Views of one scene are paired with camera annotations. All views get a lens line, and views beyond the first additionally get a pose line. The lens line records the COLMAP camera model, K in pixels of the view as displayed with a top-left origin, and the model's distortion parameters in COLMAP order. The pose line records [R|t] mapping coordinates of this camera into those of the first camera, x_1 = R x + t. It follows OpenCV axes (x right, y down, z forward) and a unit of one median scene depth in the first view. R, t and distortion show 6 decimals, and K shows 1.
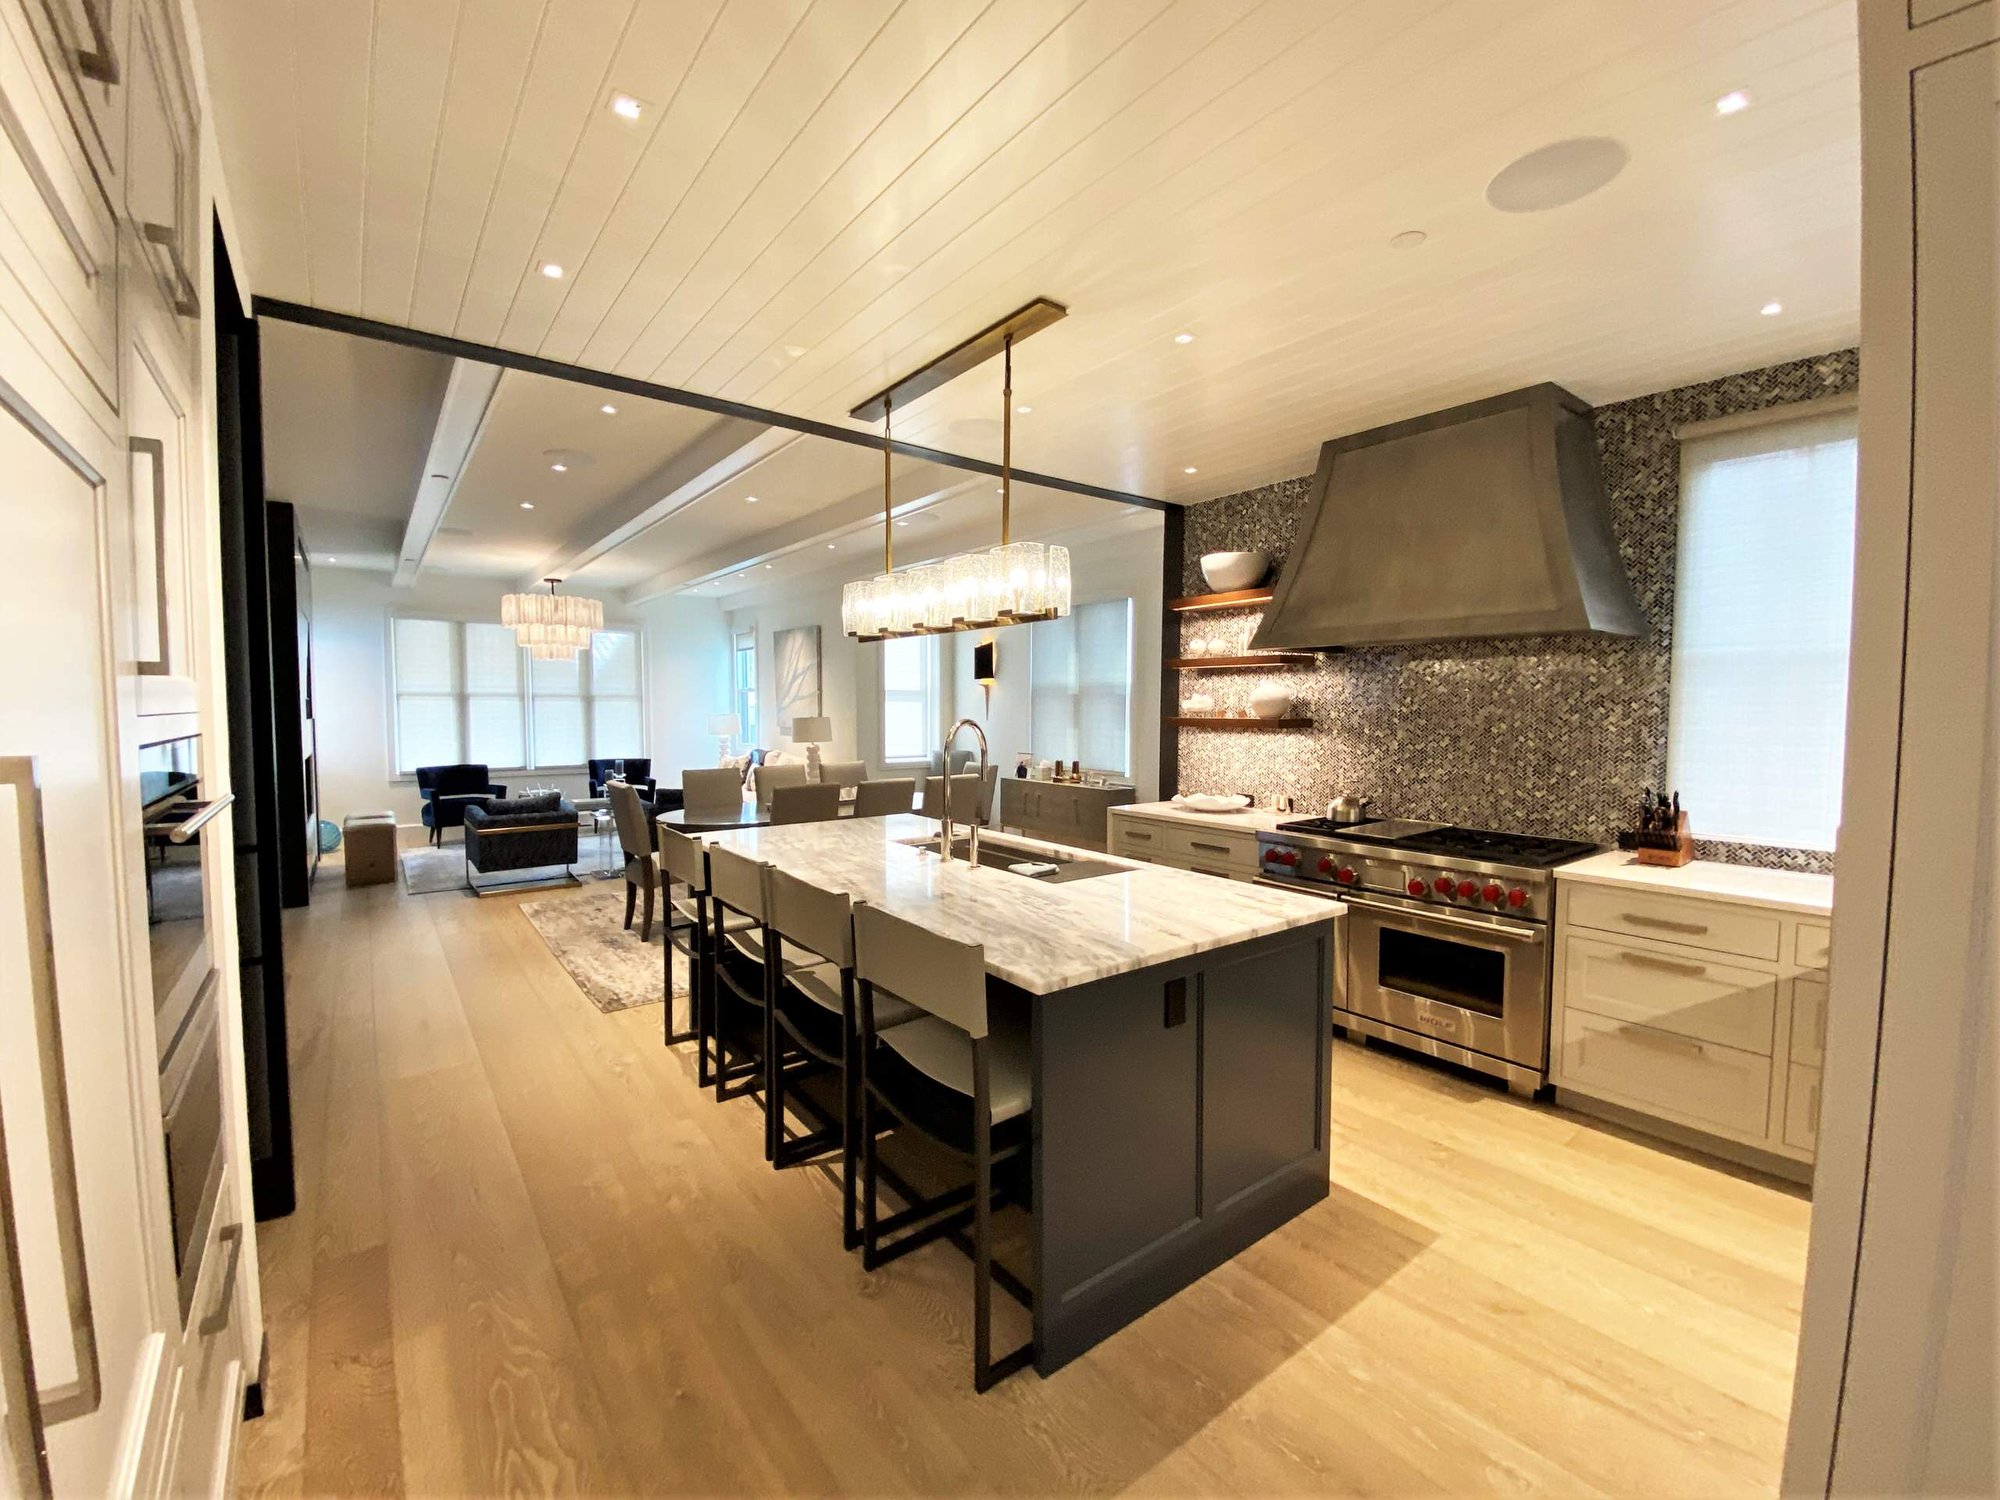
lens RADIAL K [[822.8, 0, 982.9], [0, 822.8, 750.6], [0, 0, 1]] dist [-0.001020, -0.004586]
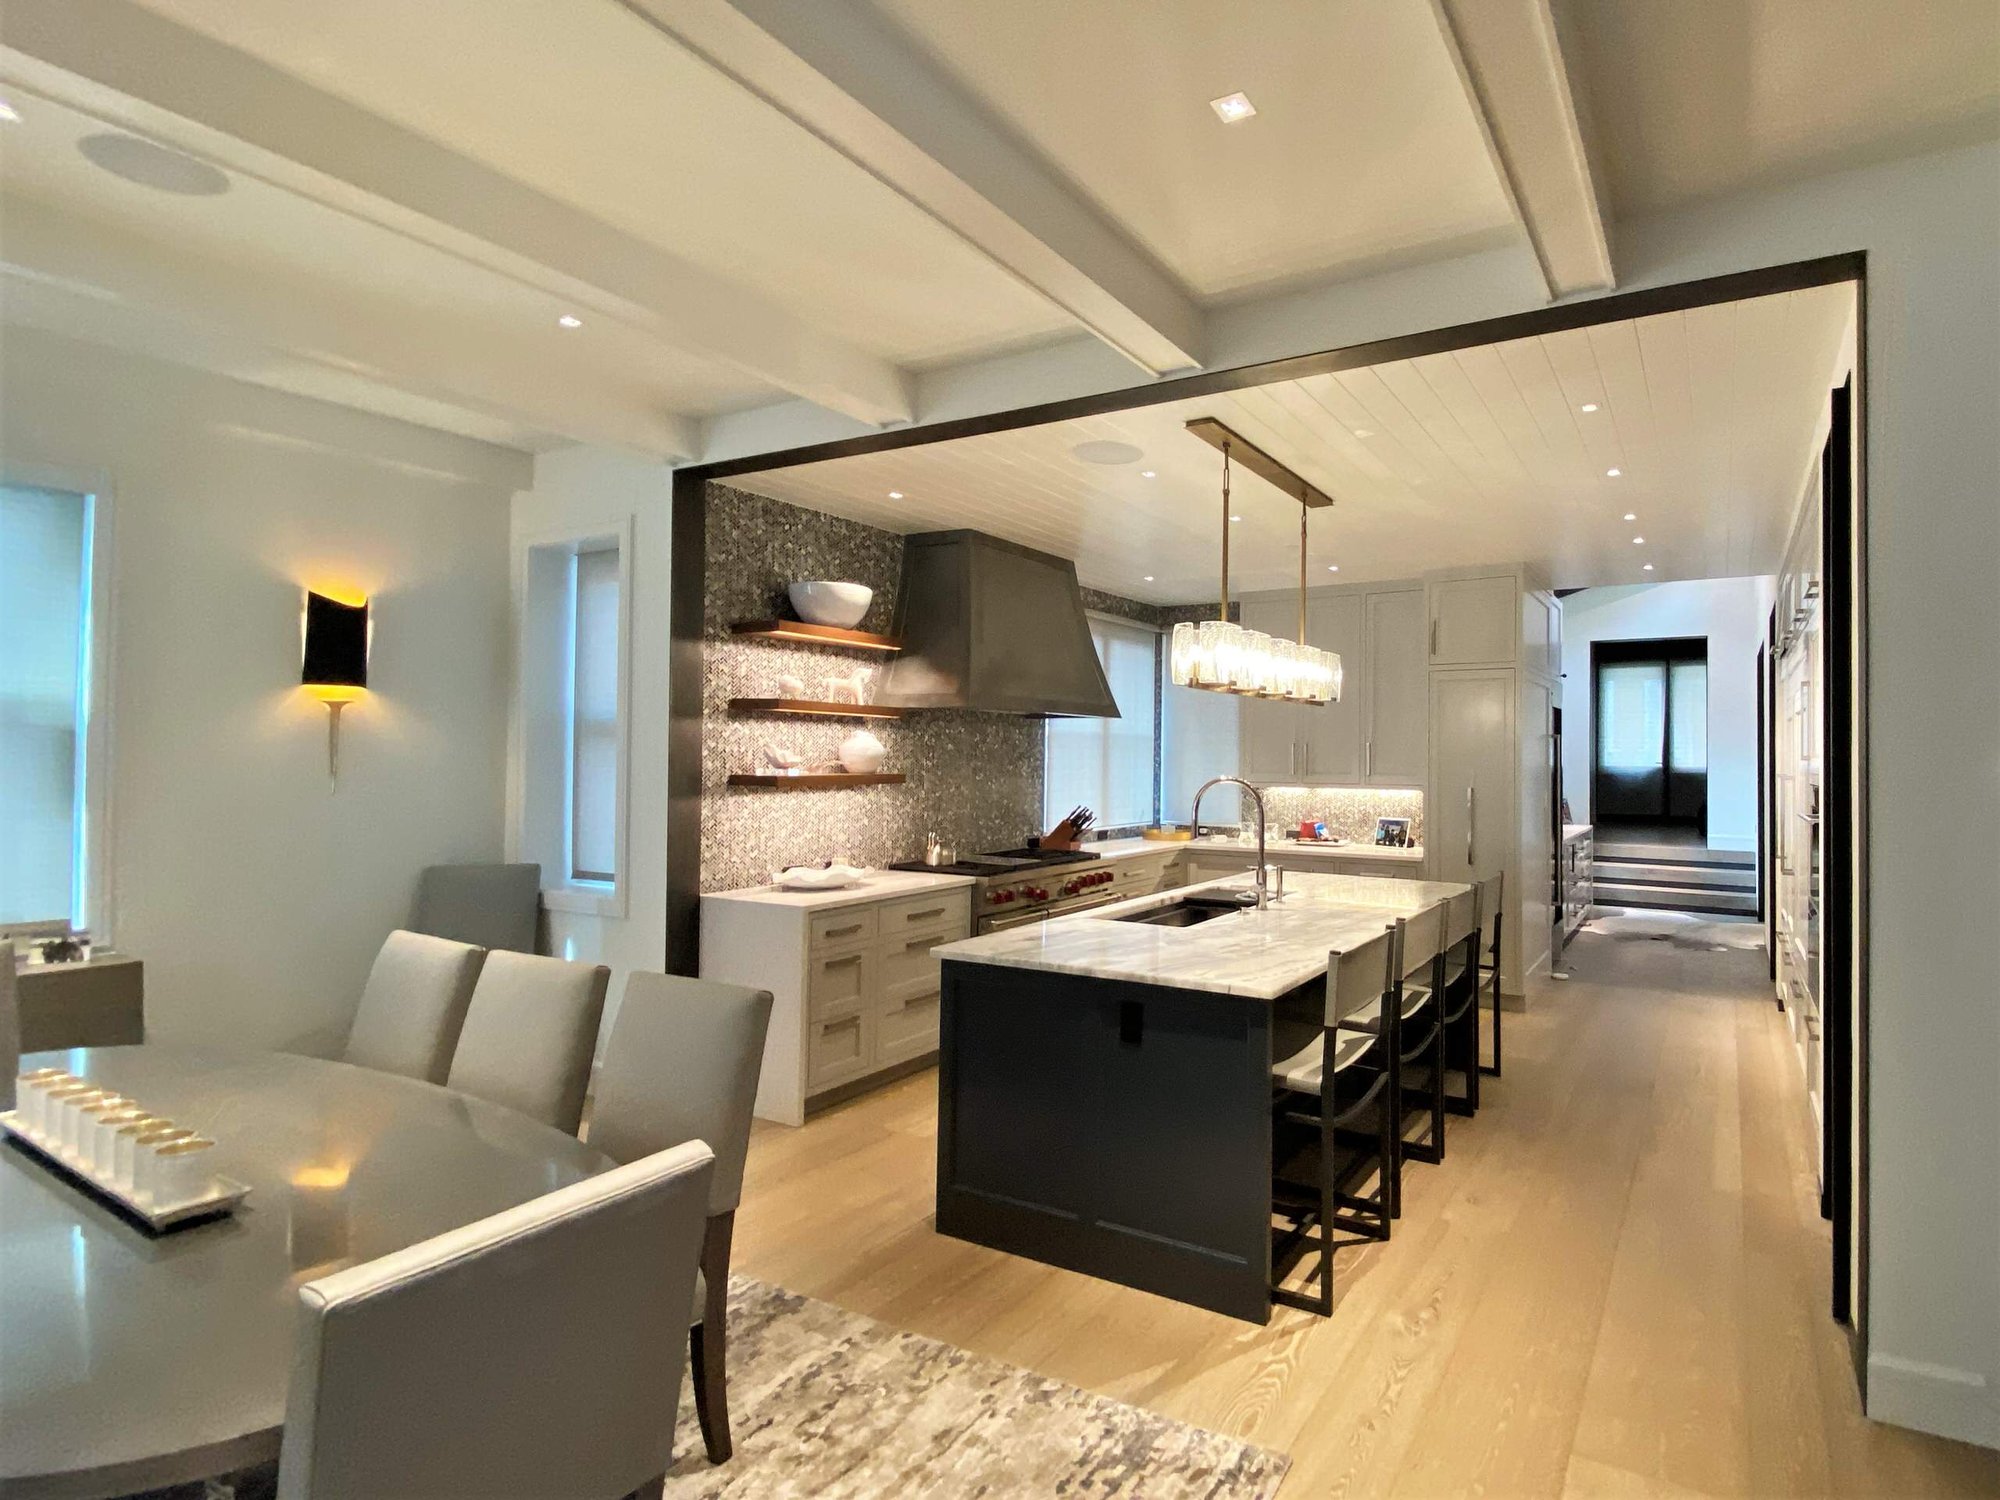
lens RADIAL K [[1004.2, 0, 1231.1], [0, 1004.2, 737.7], [0, 0, 1]] dist [0.017510, -0.017379]
pose [[-0.457812, 0.012801, 0.888957, -0.831161], [0.040070, 0.999177, 0.006248, -0.068642], [-0.888146, 0.038481, -0.457948, 1.126662]]
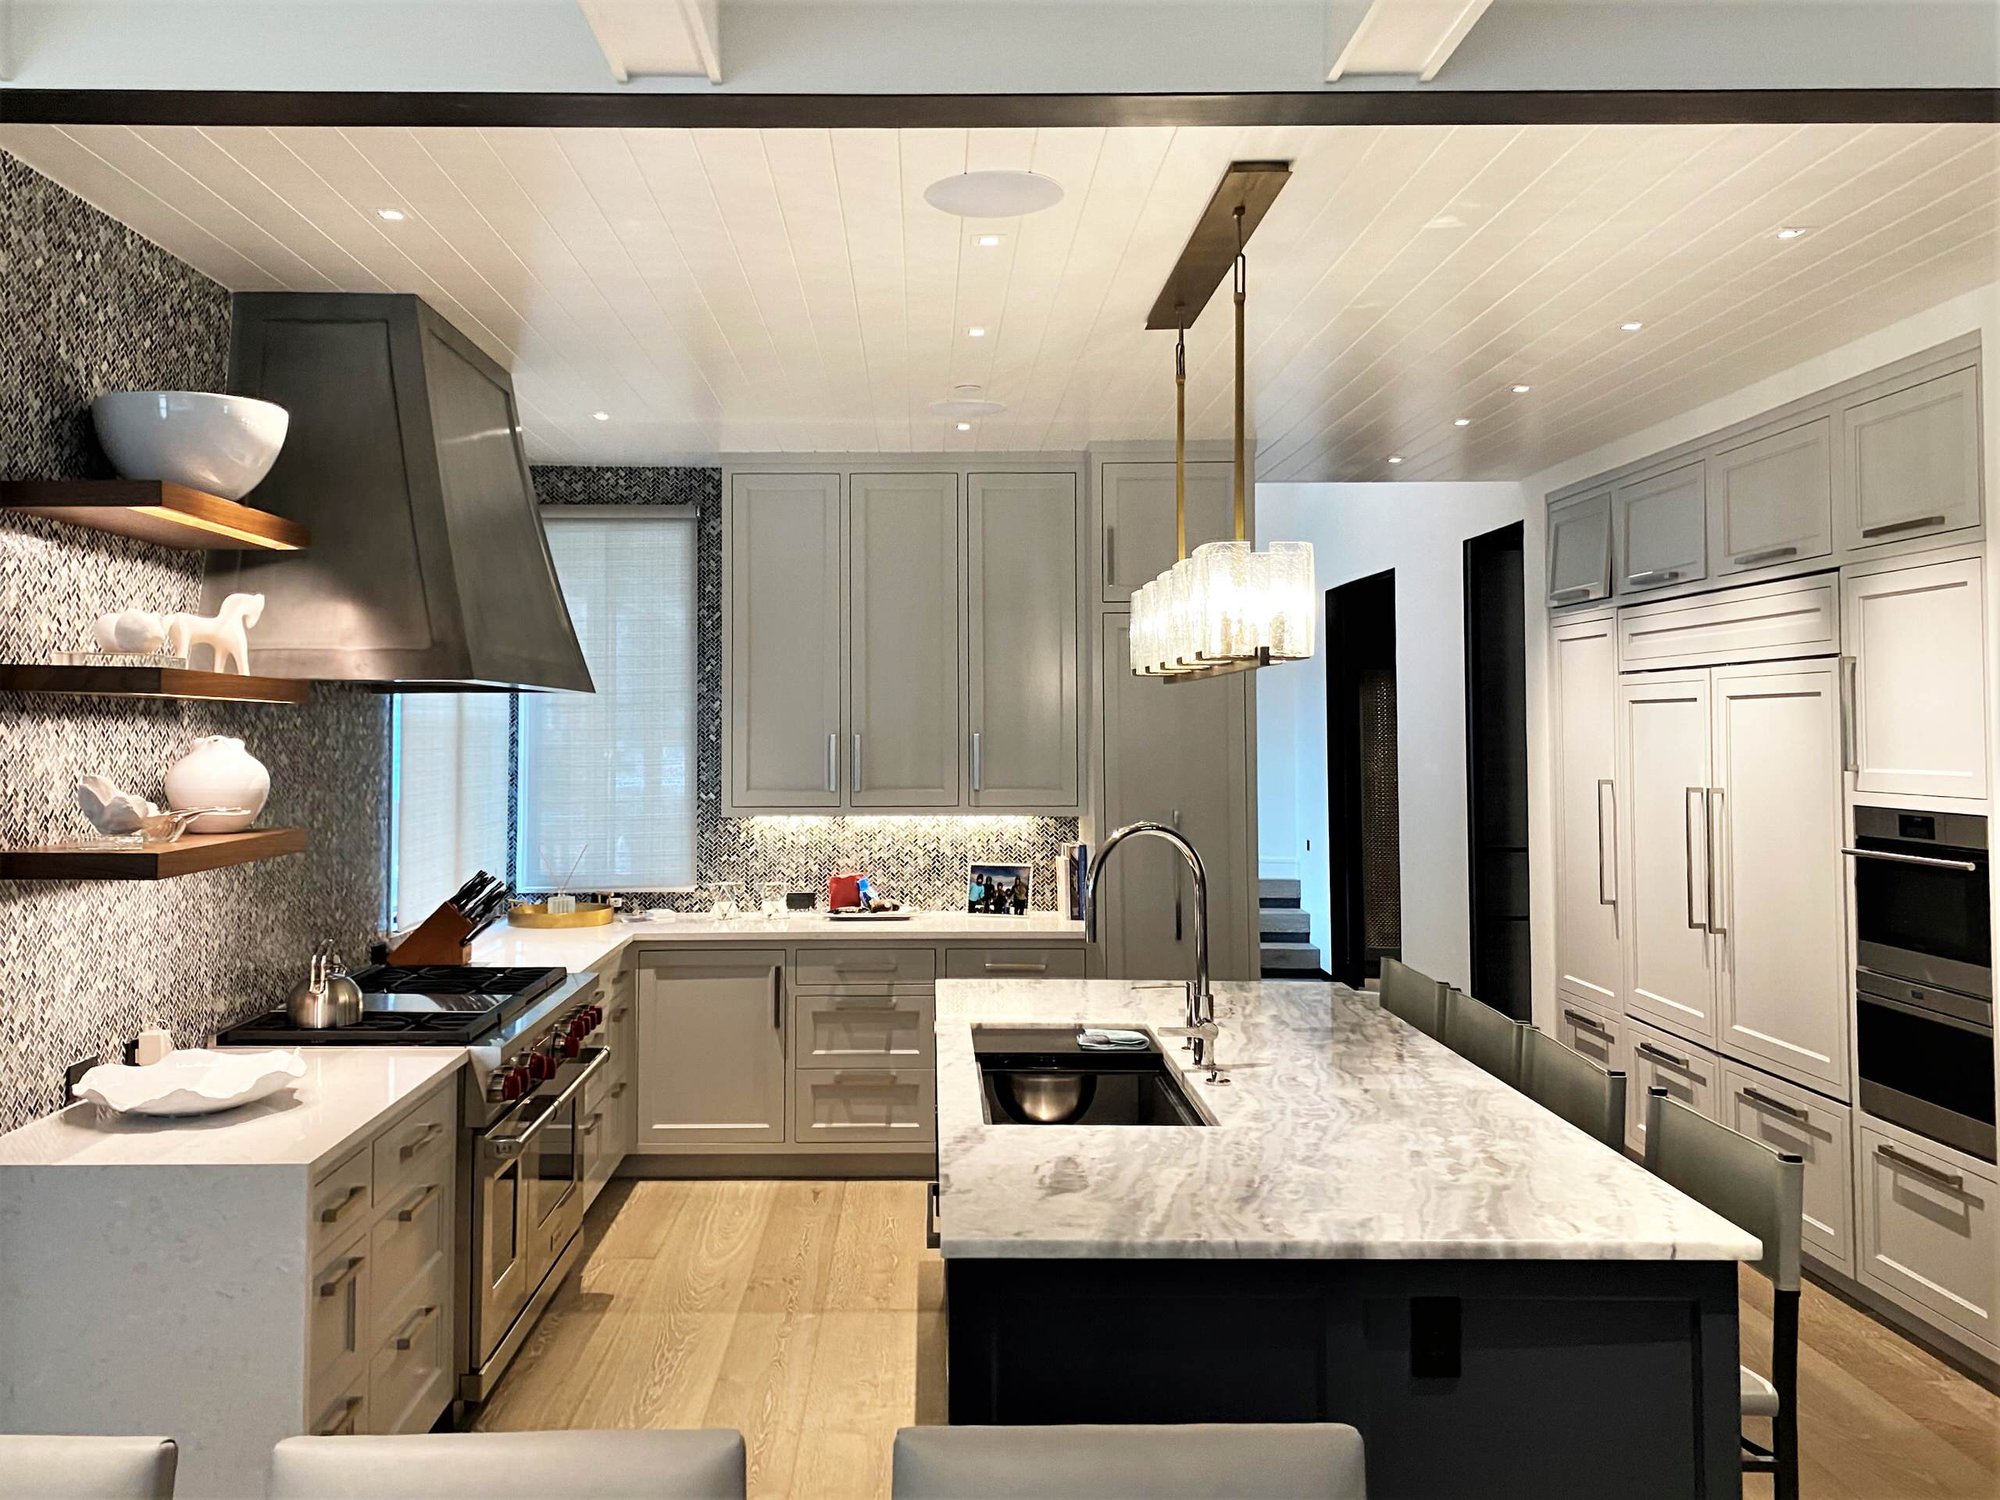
lens RADIAL K [[1730.5, 0, 939.4], [0, 1730.5, 649.7], [0, 0, 1]] dist [0.034309, -0.050135]
pose [[-0.806657, 0.024726, 0.590502, -0.434778], [0.031537, 0.999502, 0.001229, -0.116681], [-0.590178, 0.019614, -0.807035, 1.451815]]
